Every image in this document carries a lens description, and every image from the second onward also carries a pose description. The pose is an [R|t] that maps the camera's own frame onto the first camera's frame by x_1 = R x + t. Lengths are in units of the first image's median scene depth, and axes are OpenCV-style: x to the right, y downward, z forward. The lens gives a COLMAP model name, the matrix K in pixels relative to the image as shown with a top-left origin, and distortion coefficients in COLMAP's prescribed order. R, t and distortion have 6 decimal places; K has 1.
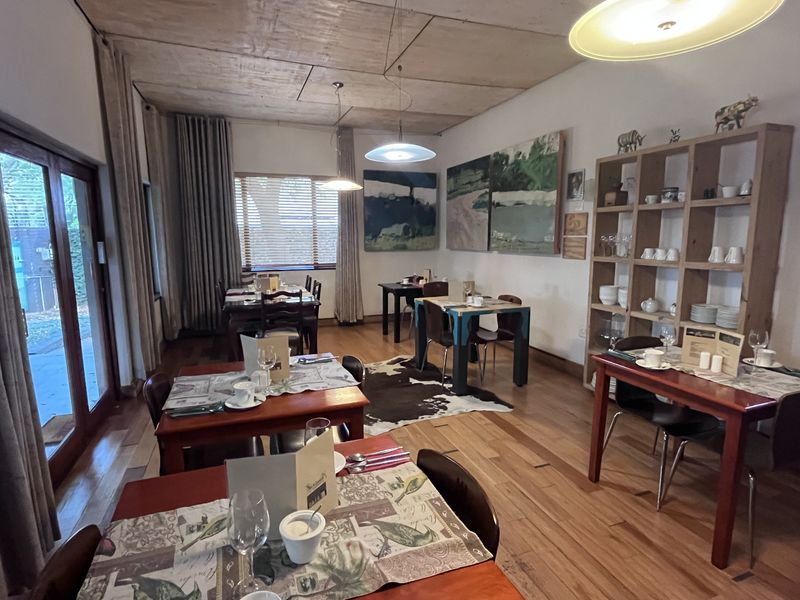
lens RADIAL K [[434.6, 0, 398.5], [0, 434.6, 301.8], [0, 0, 1]] dist [-0.002964, -0.002627]
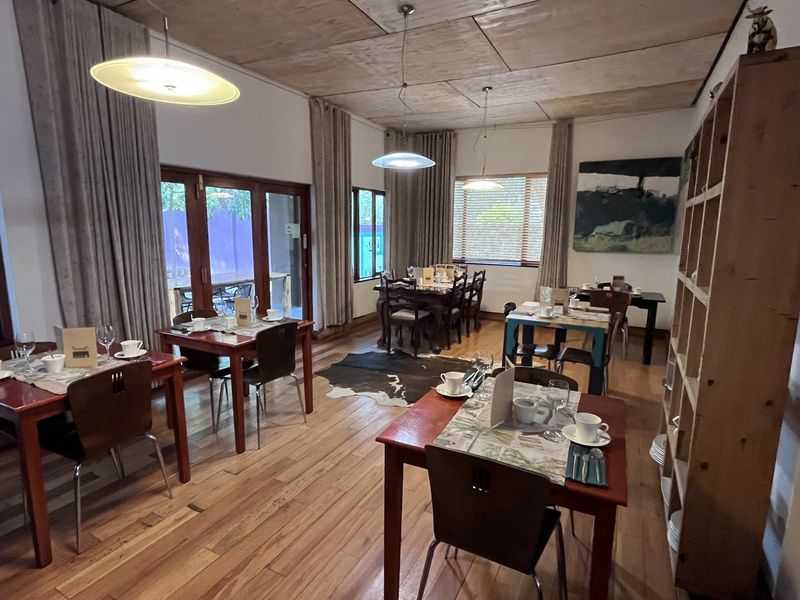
lens RADIAL K [[434.6, 0, 398.5], [0, 434.6, 301.8], [0, 0, 1]] dist [-0.002964, -0.002627]
pose [[0.667478, 0.135060, -0.732278, 0.387956], [-0.126823, 0.989665, 0.066932, -0.024995], [0.733750, 0.048193, 0.677709, 0.111680]]
